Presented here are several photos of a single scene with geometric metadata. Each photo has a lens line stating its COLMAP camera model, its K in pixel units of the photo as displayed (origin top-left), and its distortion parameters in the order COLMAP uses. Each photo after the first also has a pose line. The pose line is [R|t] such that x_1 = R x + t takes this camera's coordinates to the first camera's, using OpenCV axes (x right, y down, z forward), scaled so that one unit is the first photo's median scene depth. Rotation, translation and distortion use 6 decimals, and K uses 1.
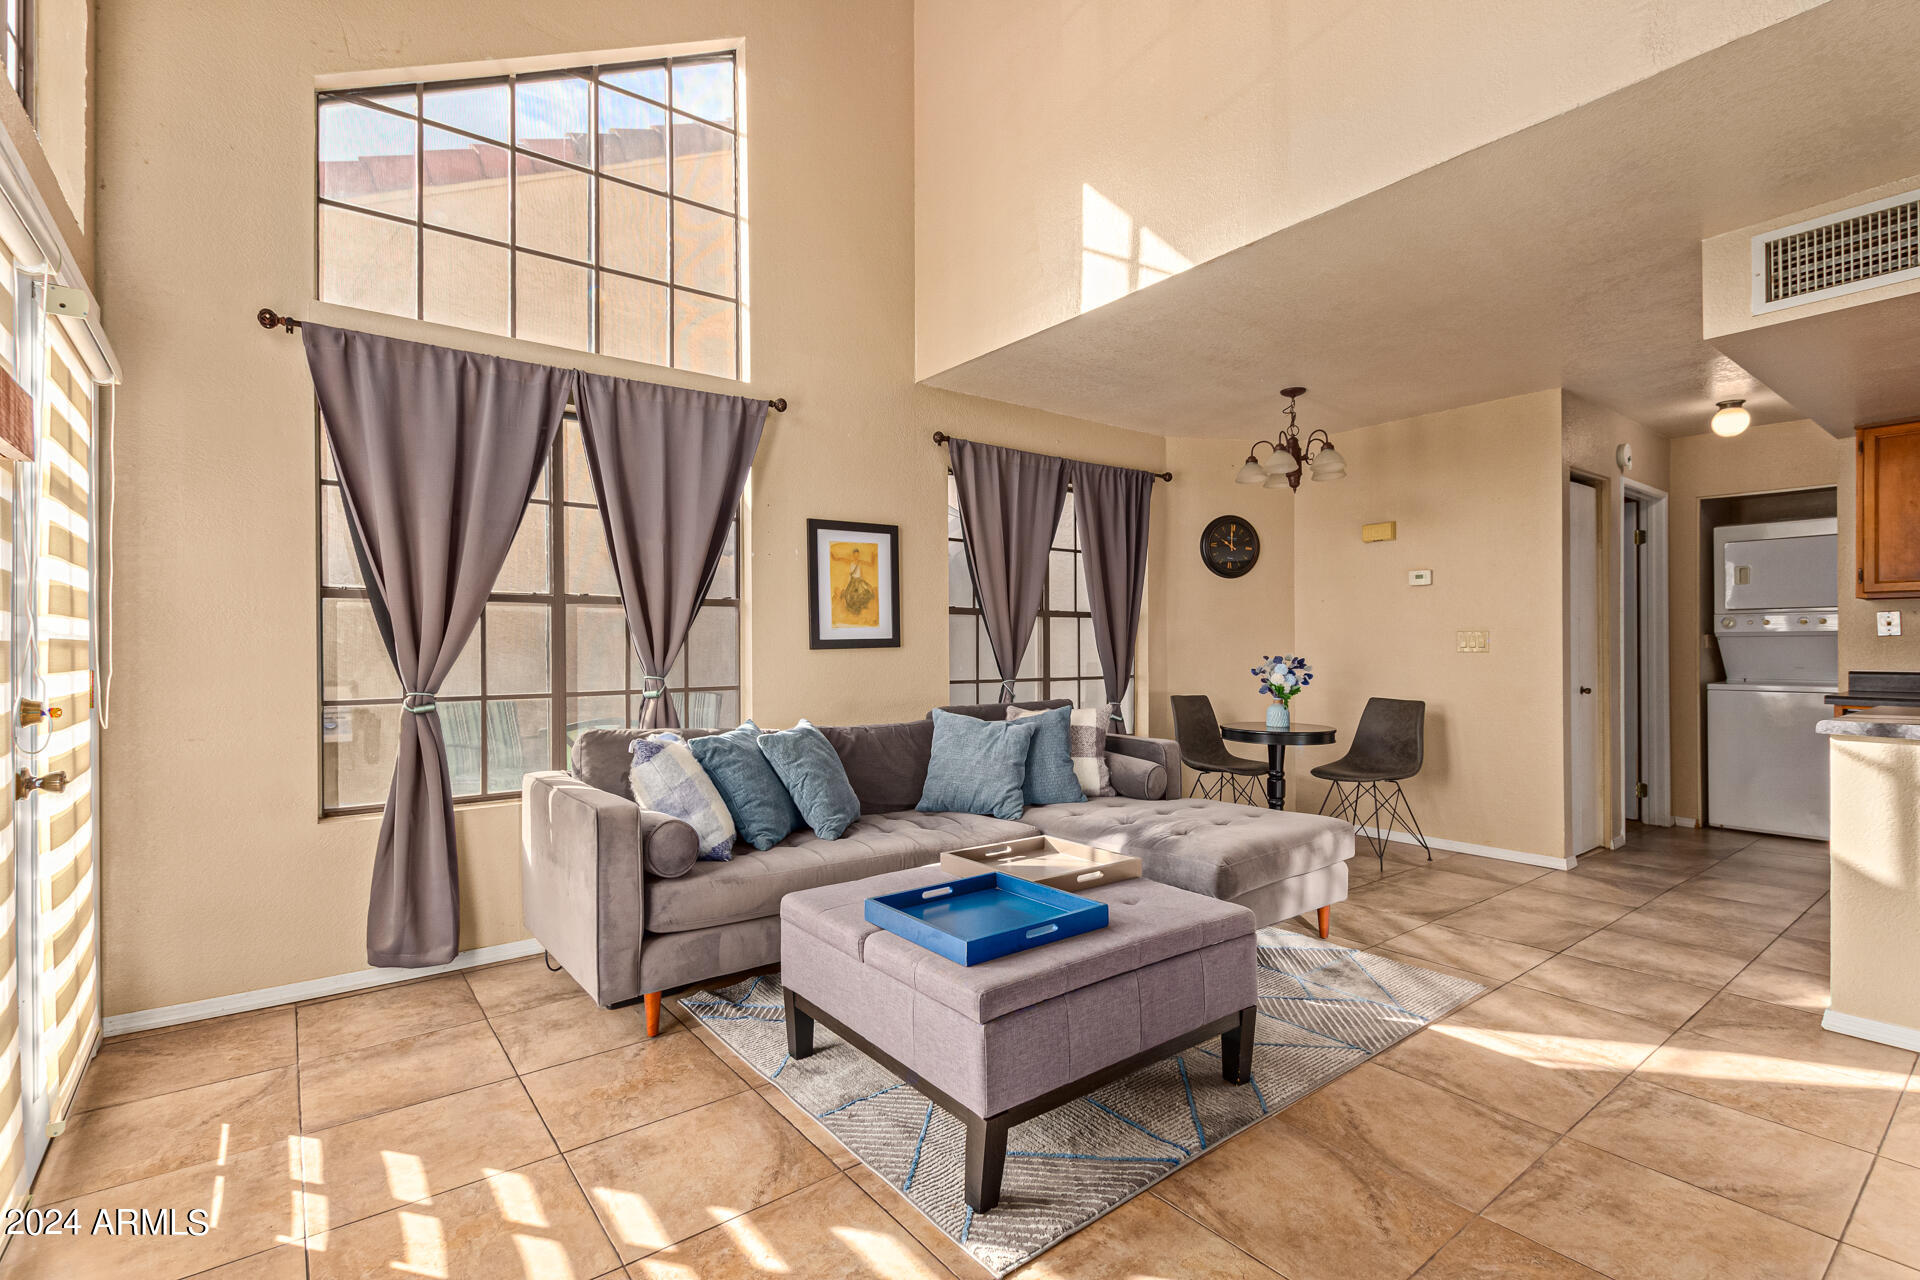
lens RADIAL K [[884.2, 0, 965.9], [0, 884.2, 646.1], [0, 0, 1]] dist [0.005756, -0.000242]
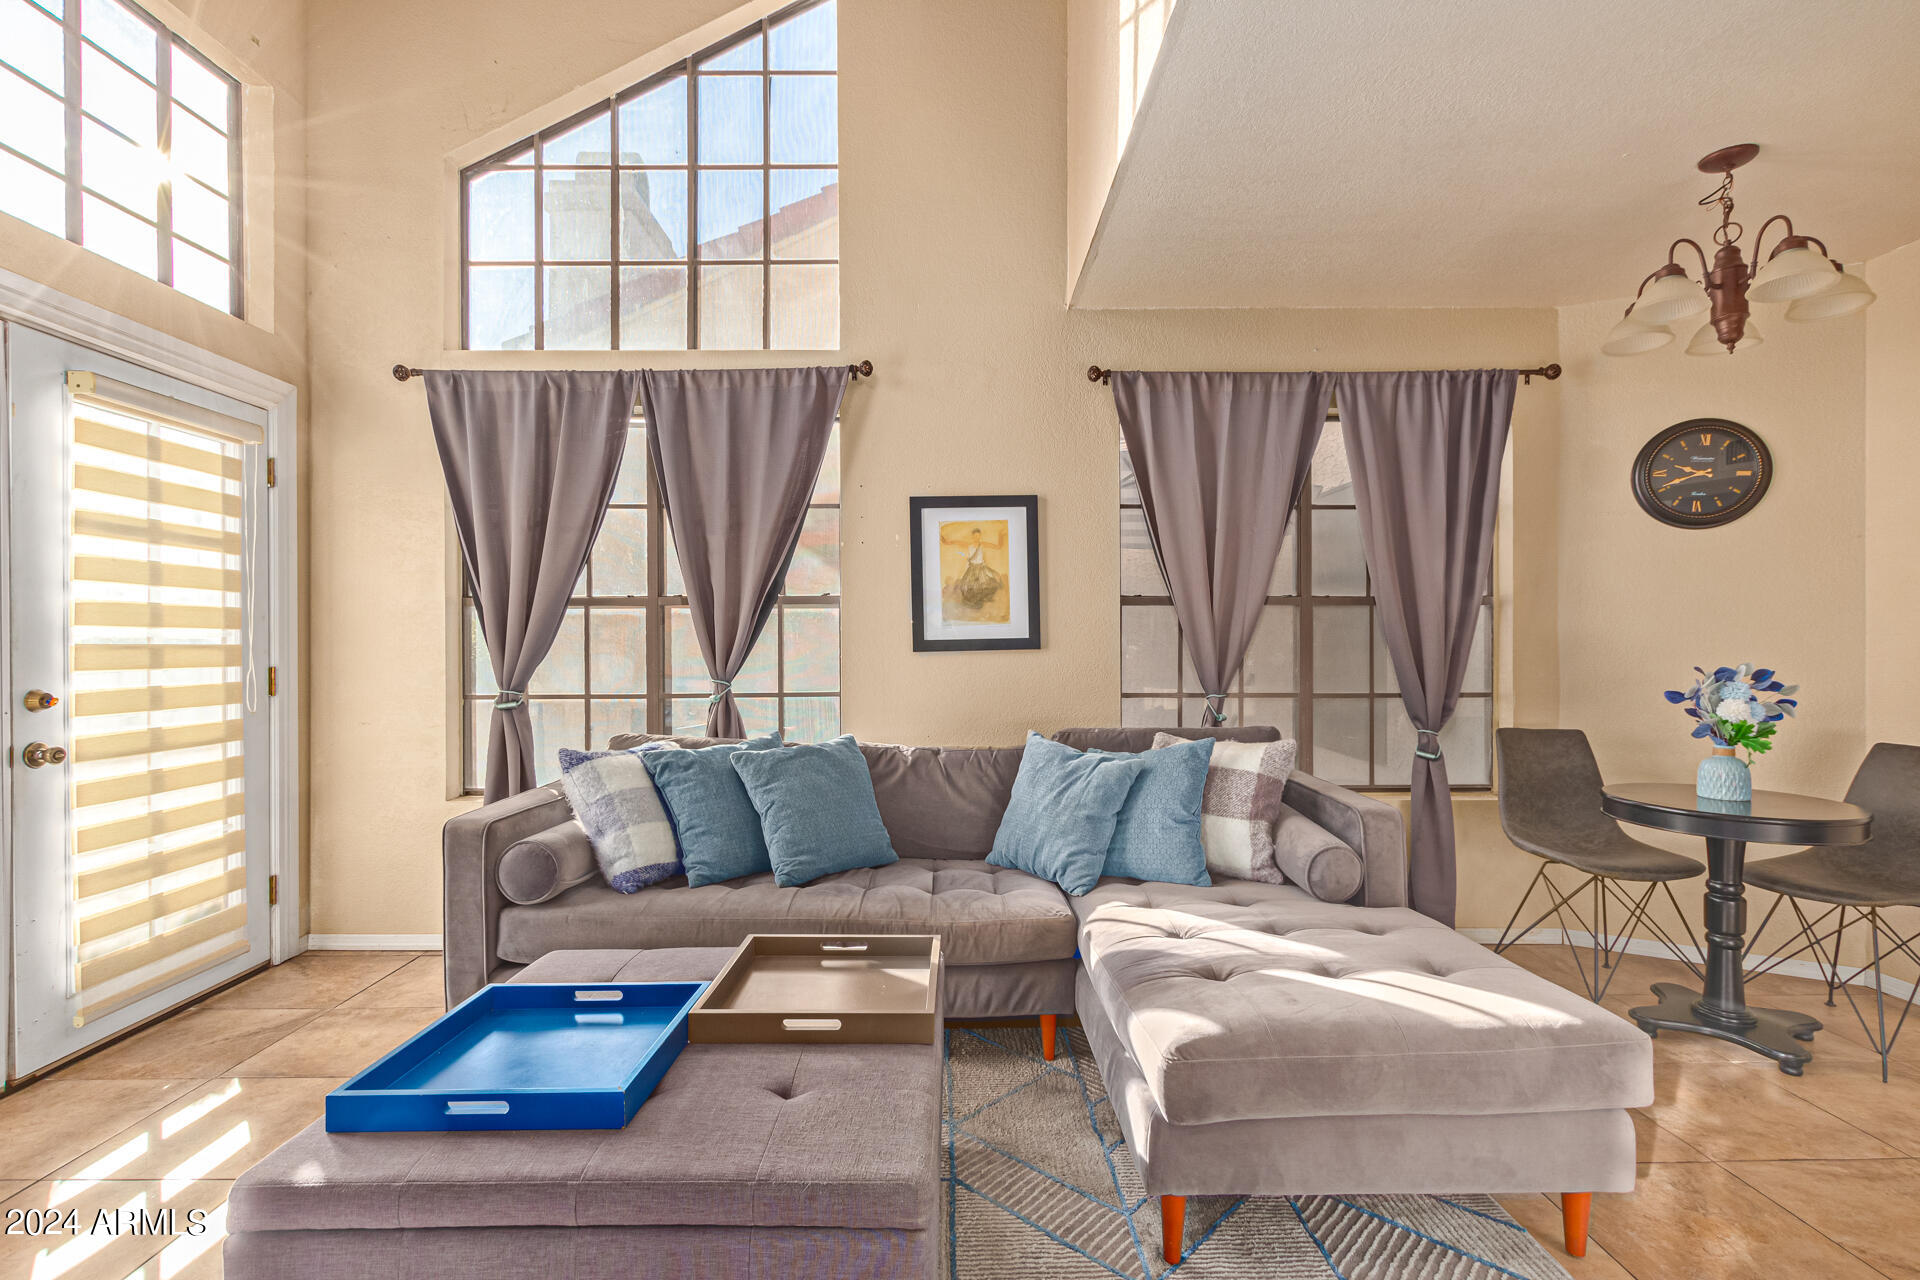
lens RADIAL K [[884.2, 0, 961.2], [0, 884.2, 645.6], [0, 0, 1]] dist [0.005756, -0.000242]
pose [[0.795486, -0.000263, -0.605972, 0.374660], [0.000183, 1.000000, -0.000193, -0.002086], [0.605972, 0.000042, 0.795486, 0.358122]]
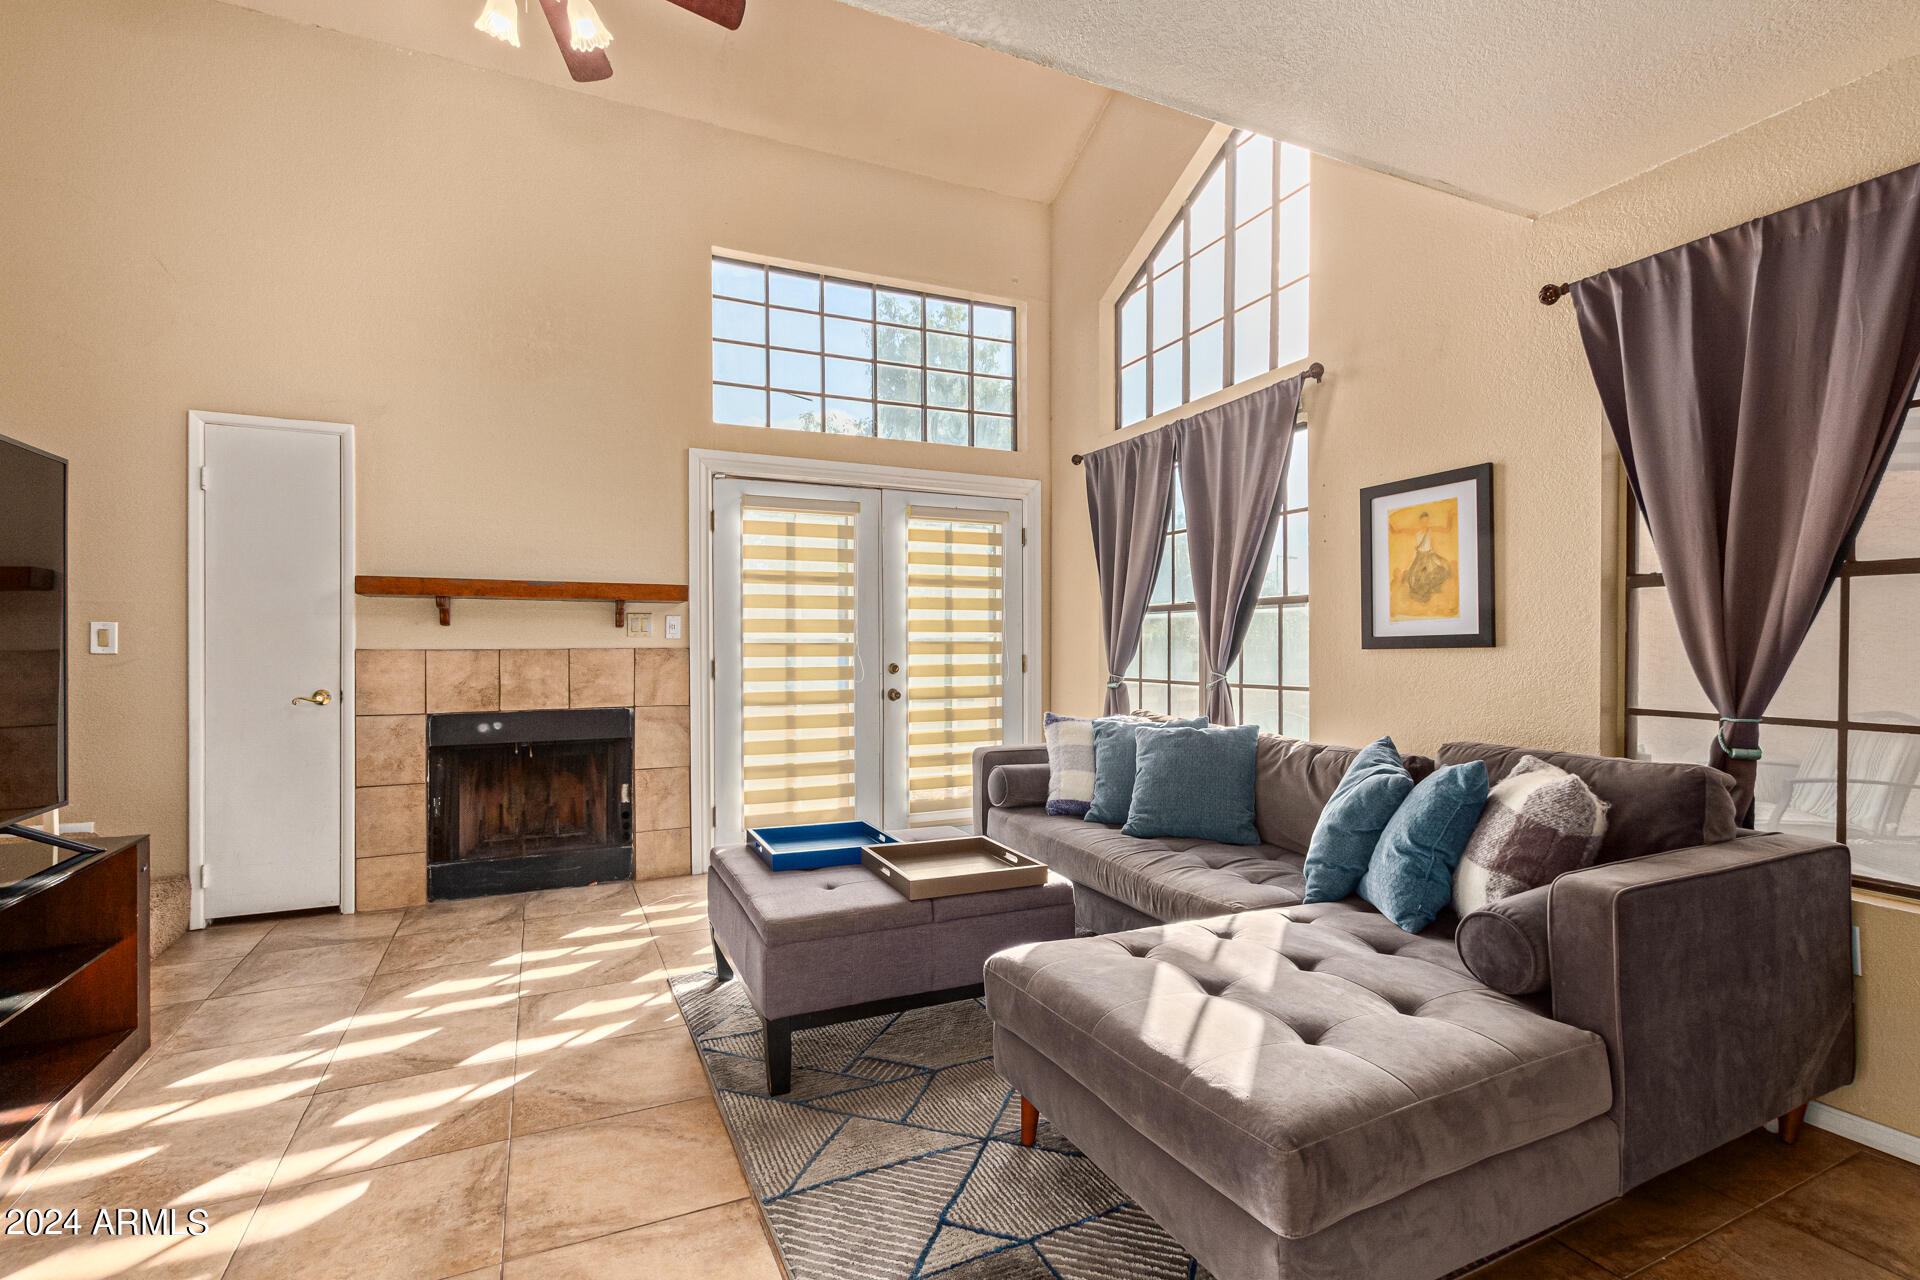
lens RADIAL K [[884.2, 0, 961.6], [0, 884.2, 643.8], [0, 0, 1]] dist [0.005756, -0.000242]
pose [[-0.216813, 0.006038, -0.976194, 0.706868], [0.003189, 0.999980, 0.005477, -0.006732], [0.976208, -0.001925, -0.216828, 0.818670]]
